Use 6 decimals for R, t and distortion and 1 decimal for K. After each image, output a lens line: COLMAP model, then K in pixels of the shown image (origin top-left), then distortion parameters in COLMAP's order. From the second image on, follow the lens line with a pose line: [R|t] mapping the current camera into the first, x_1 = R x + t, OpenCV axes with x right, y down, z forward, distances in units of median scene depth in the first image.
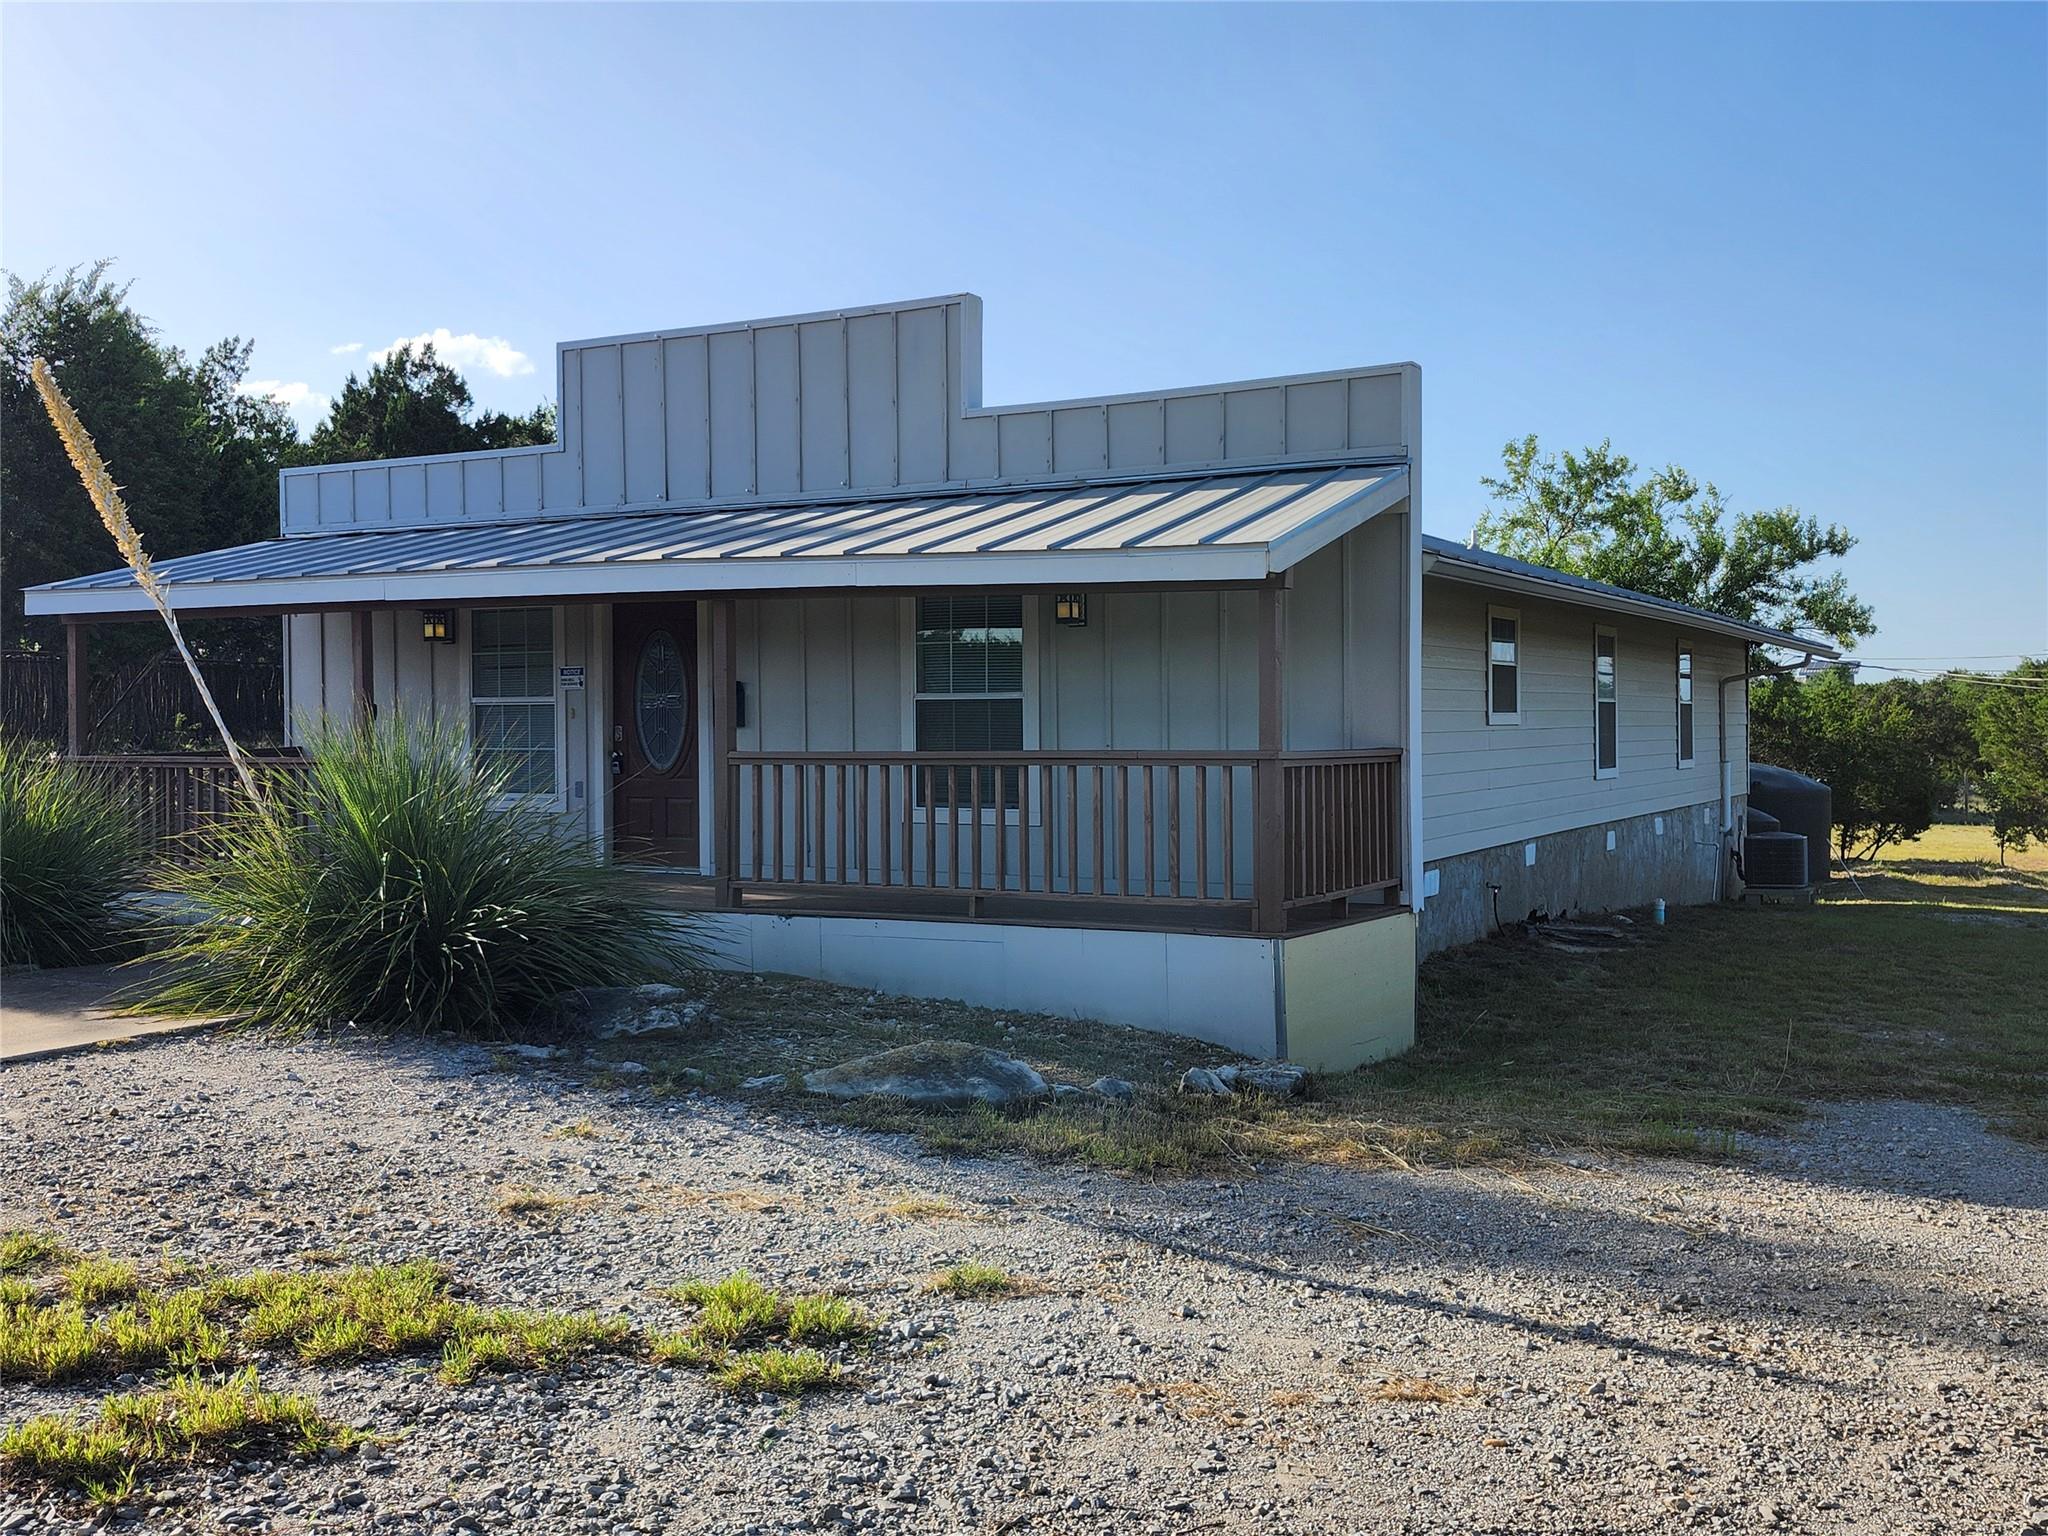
lens RADIAL K [[1742.4, 0, 1042.2], [0, 1742.4, 746.3], [0, 0, 1]] dist [0.028884, 0.003517]
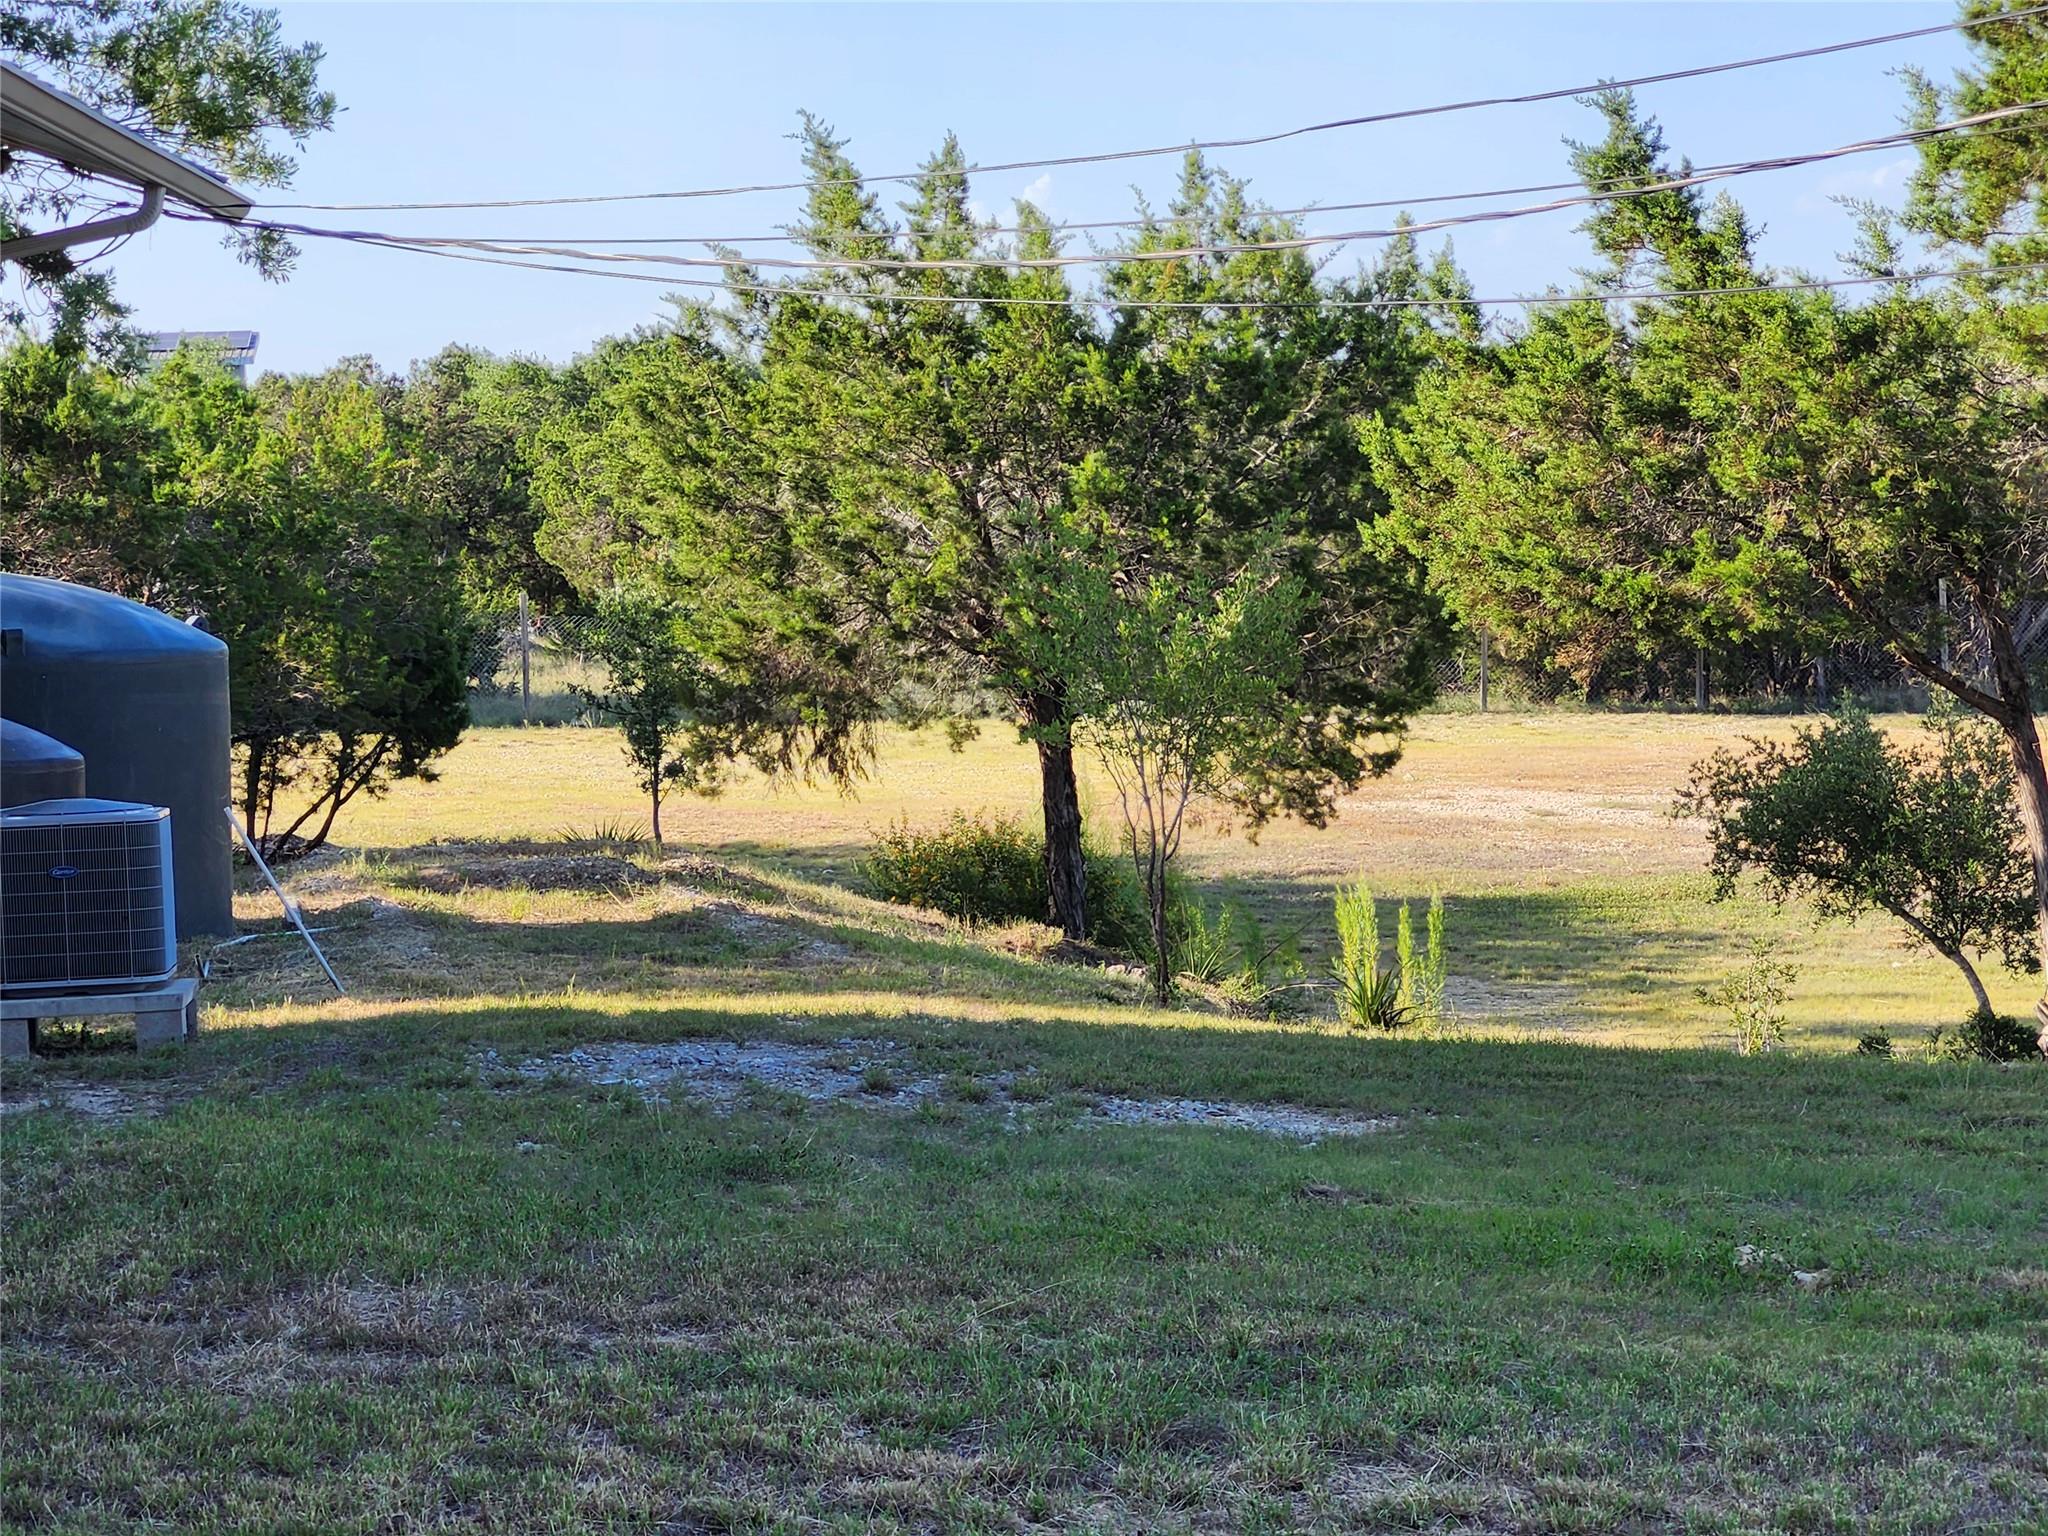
lens RADIAL K [[4757.2, 0, 1007.5], [0, 4757.2, 756.7], [0, 0, 1]] dist [0.047644, 0.000000]
pose [[0.830190, -0.045089, 0.555654, 0.078052], [0.020995, 0.998545, 0.049661, 0.003895], [-0.557085, -0.029562, 0.829929, 0.184470]]
